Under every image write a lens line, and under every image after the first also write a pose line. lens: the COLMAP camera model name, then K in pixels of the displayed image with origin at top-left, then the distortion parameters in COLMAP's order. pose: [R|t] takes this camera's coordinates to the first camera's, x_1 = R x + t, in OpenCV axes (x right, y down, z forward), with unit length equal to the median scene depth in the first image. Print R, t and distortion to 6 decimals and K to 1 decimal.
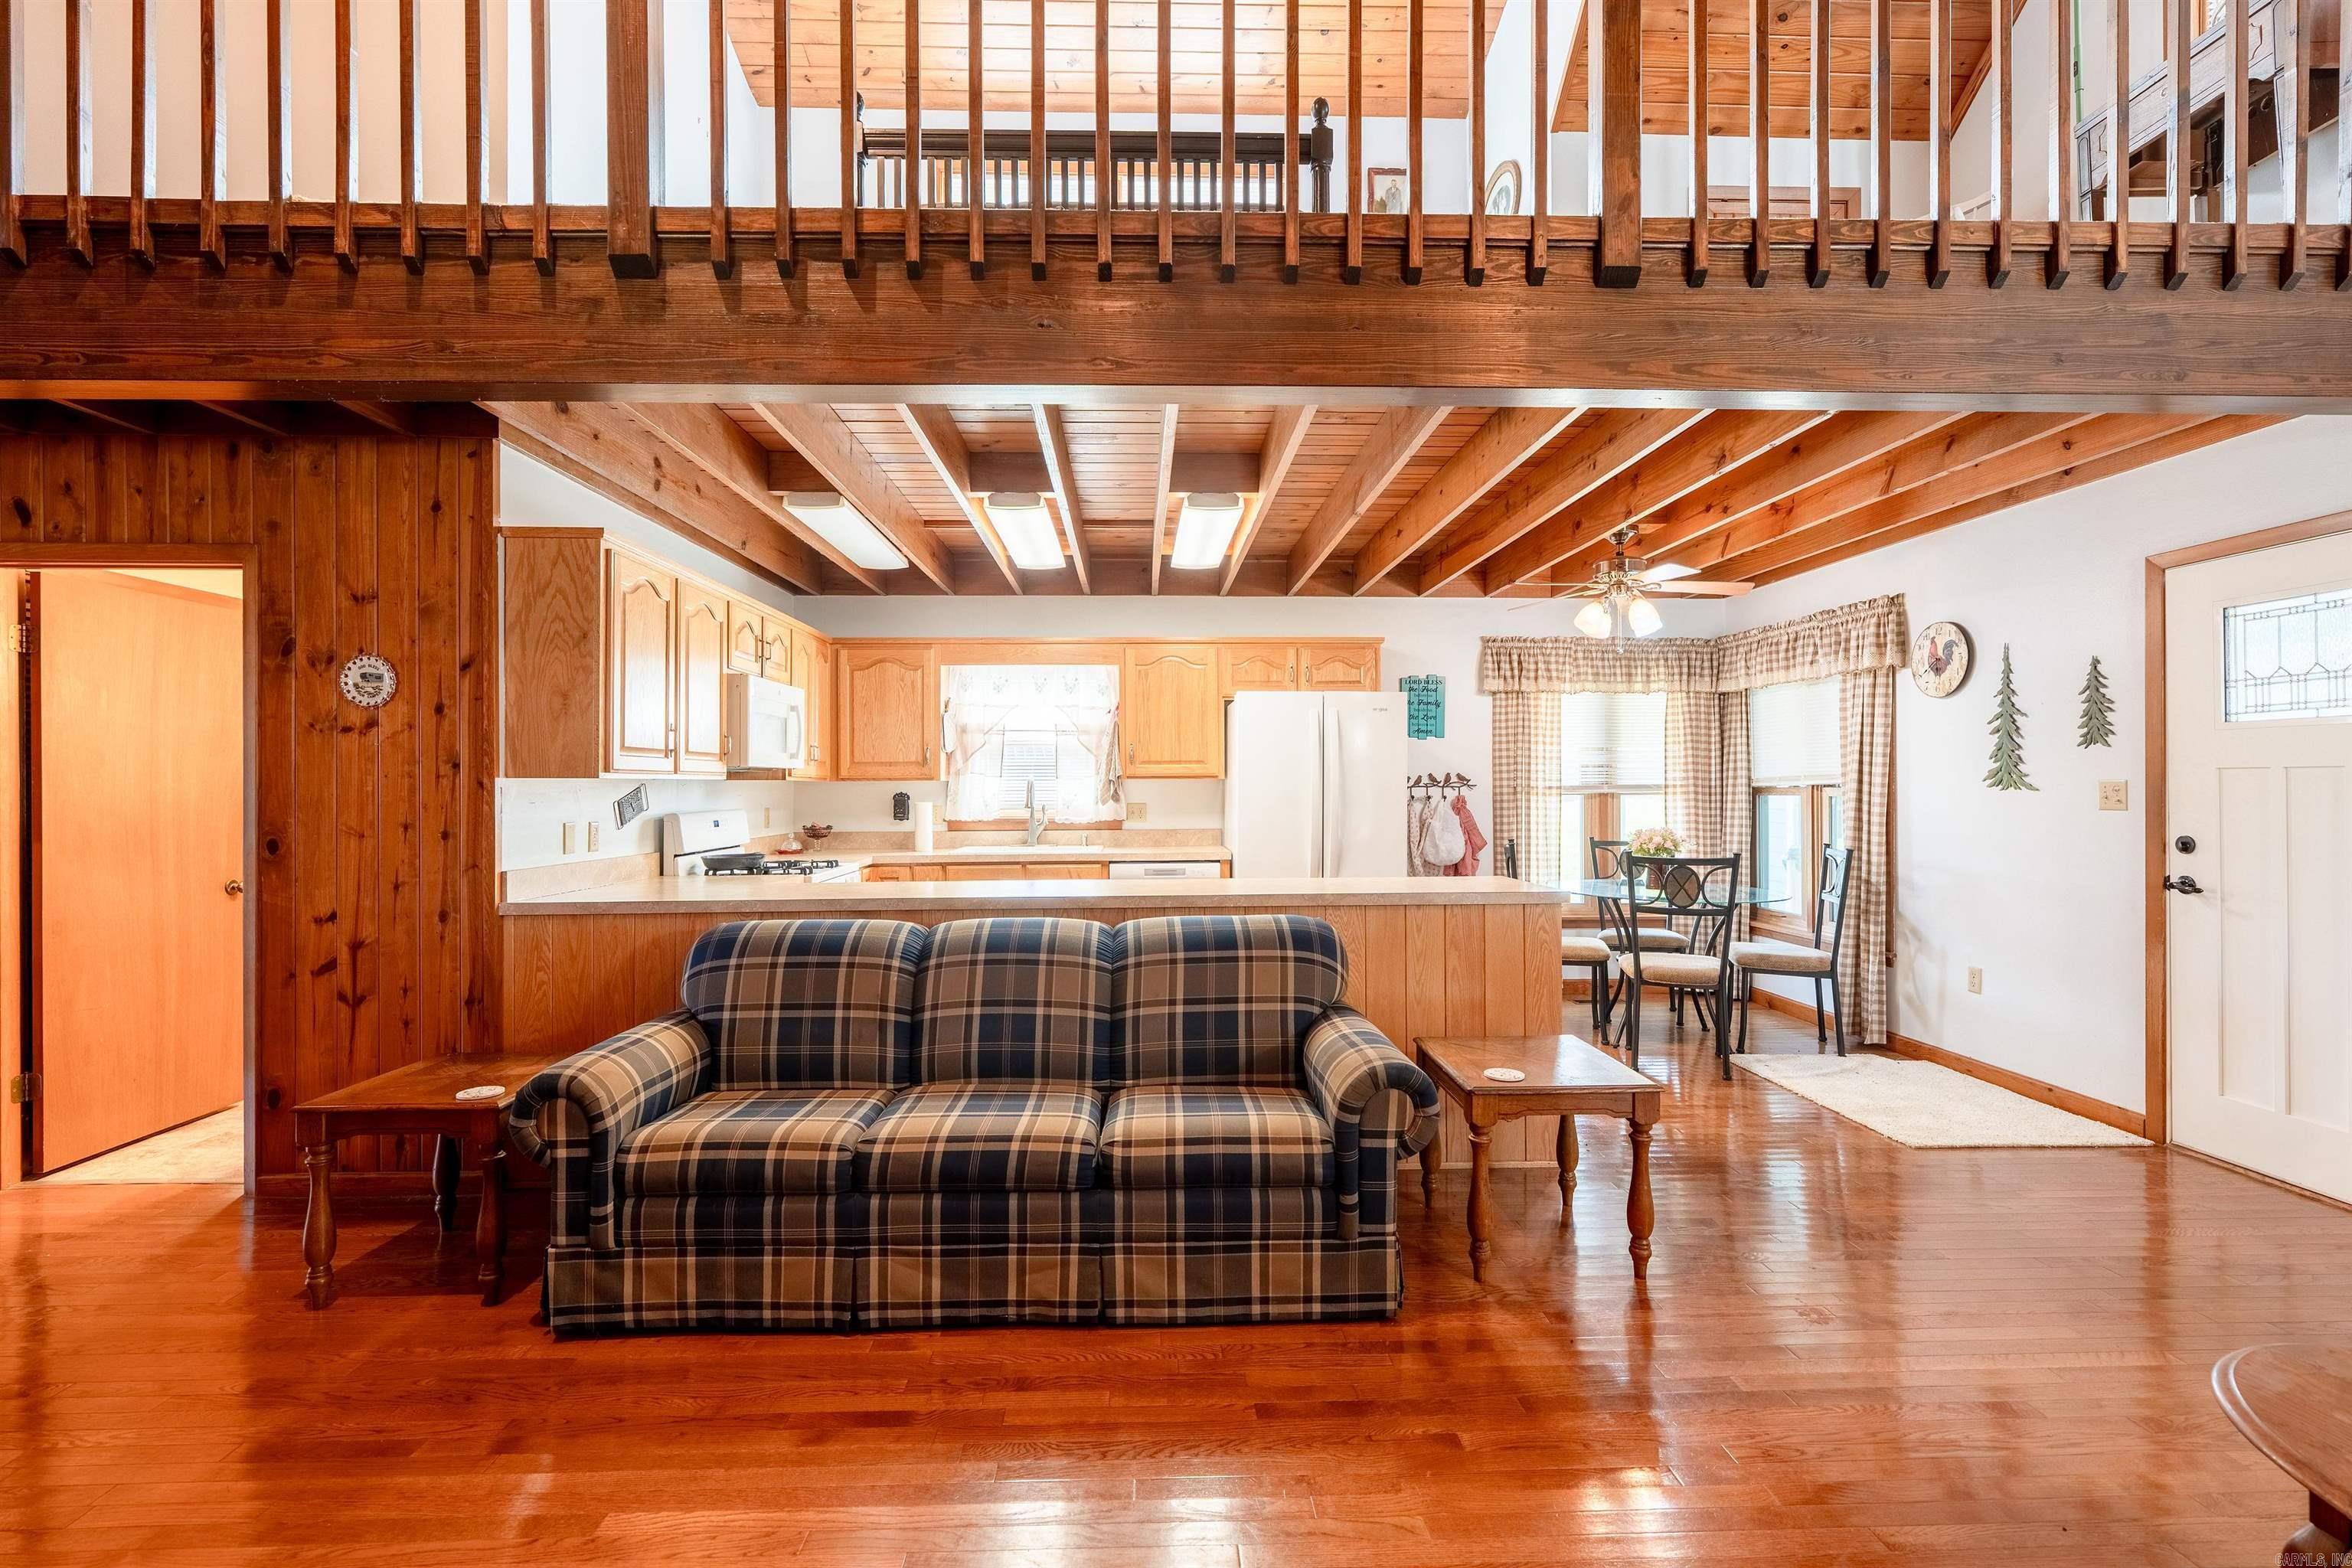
lens RADIAL K [[1052.1, 0, 1171.3], [0, 1052.1, 789.0], [0, 0, 1]] dist [-0.009129, 0.003720]
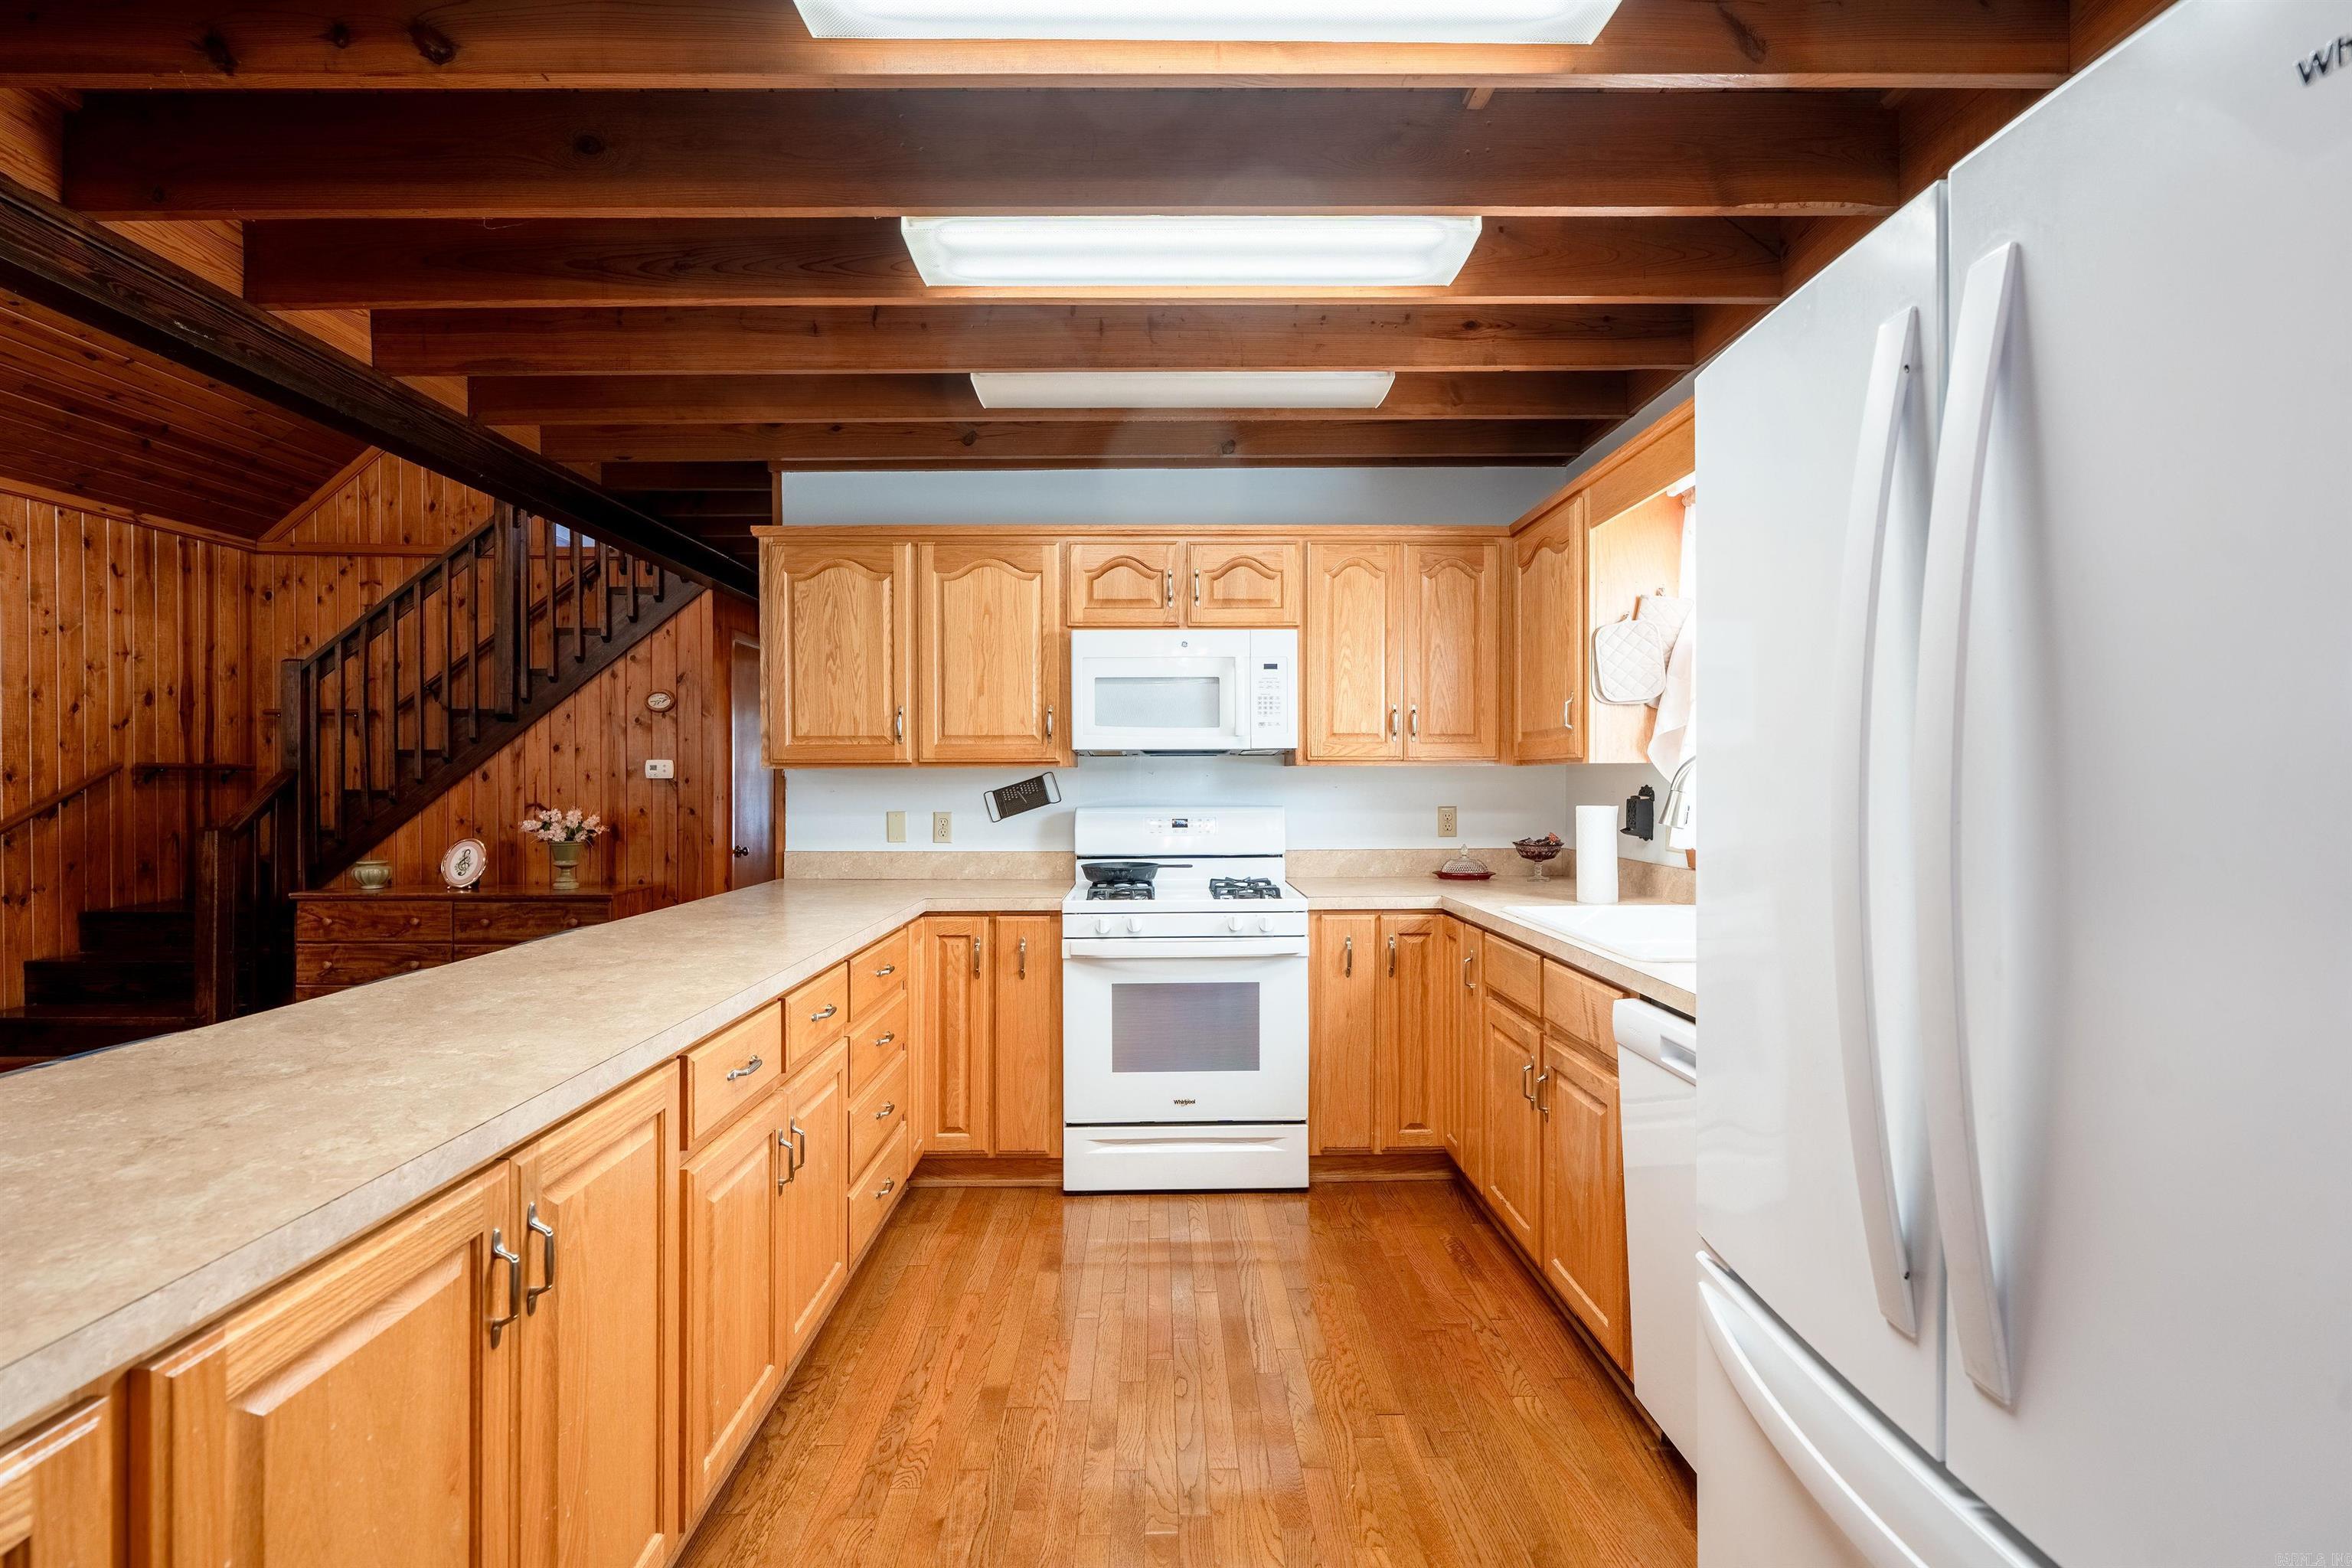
lens RADIAL K [[1052.1, 0, 1174.2], [0, 1052.1, 780.9], [0, 0, 1]] dist [-0.009129, 0.003720]
pose [[-0.015269, 0.007449, -0.999856, 0.439488], [0.000236, 0.999972, 0.007447, -0.005337], [0.999883, -0.000122, -0.015270, 1.288934]]
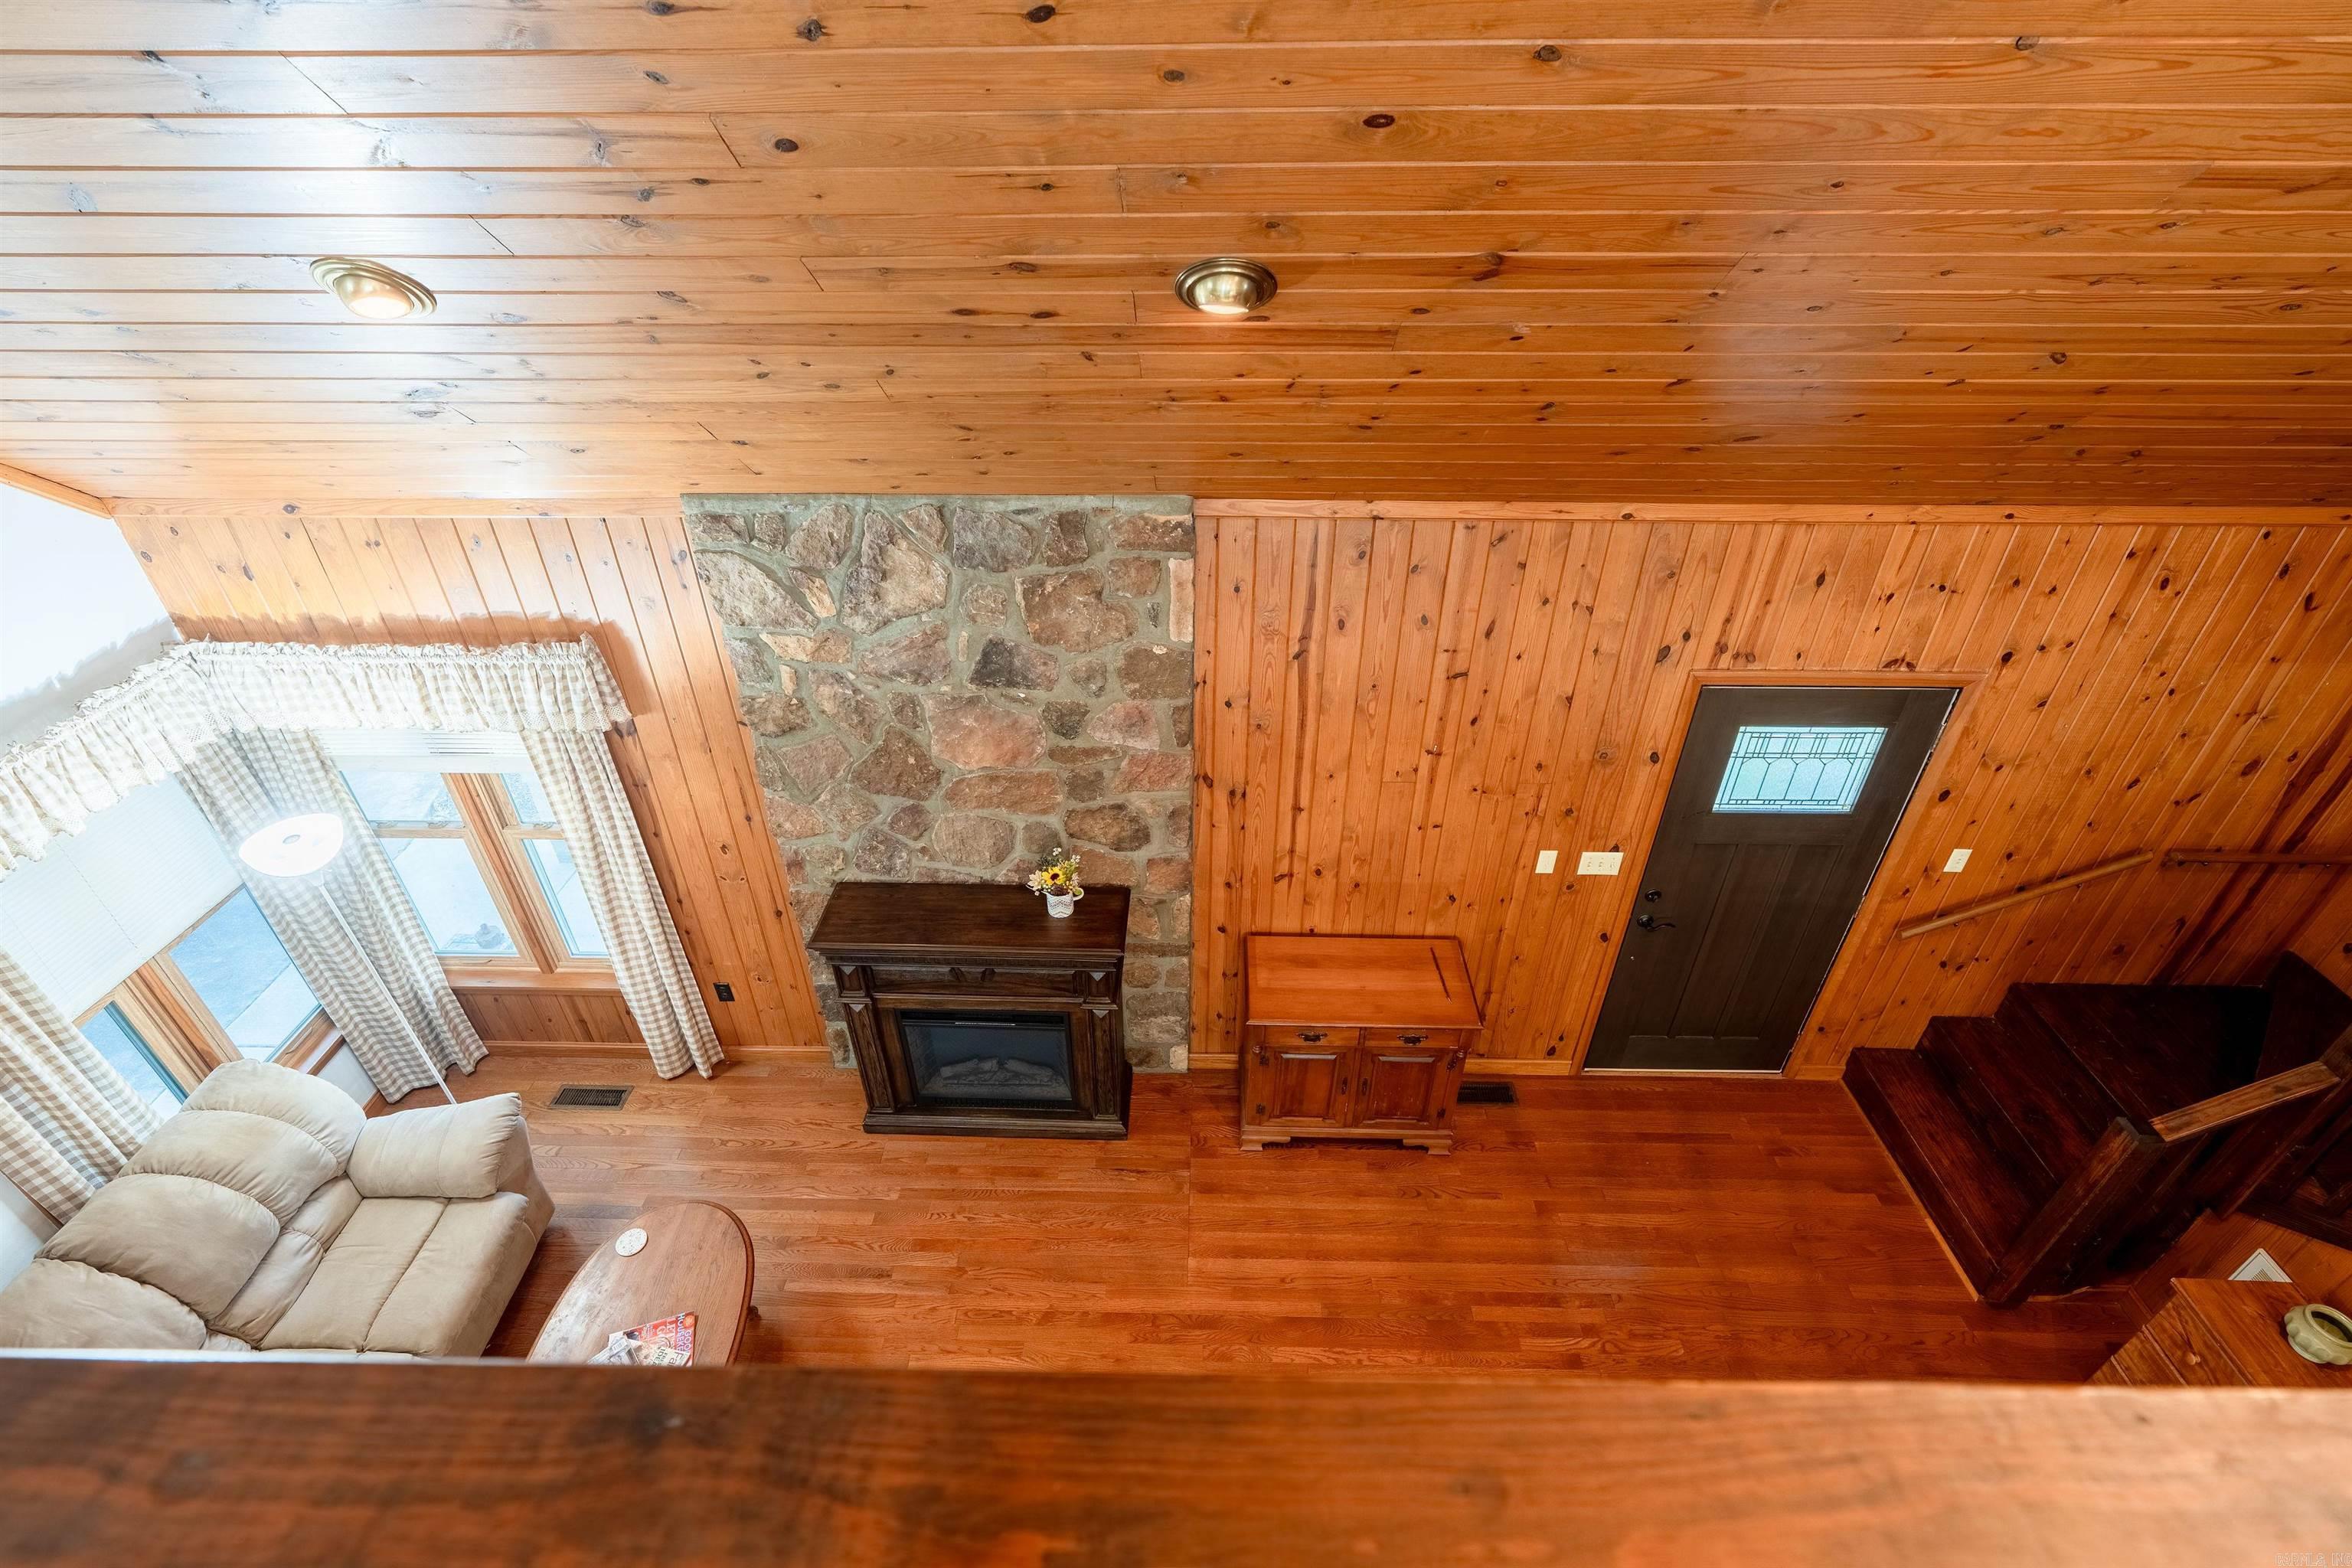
lens RADIAL K [[1052.1, 0, 1179.8], [0, 1052.1, 783.4], [0, 0, 1]] dist [-0.009129, 0.003720]
pose [[-0.998509, -0.027377, 0.047225, -0.039806], [0.004059, 0.825506, 0.564378, -0.683331], [-0.054435, 0.563728, -0.824165, 0.707488]]
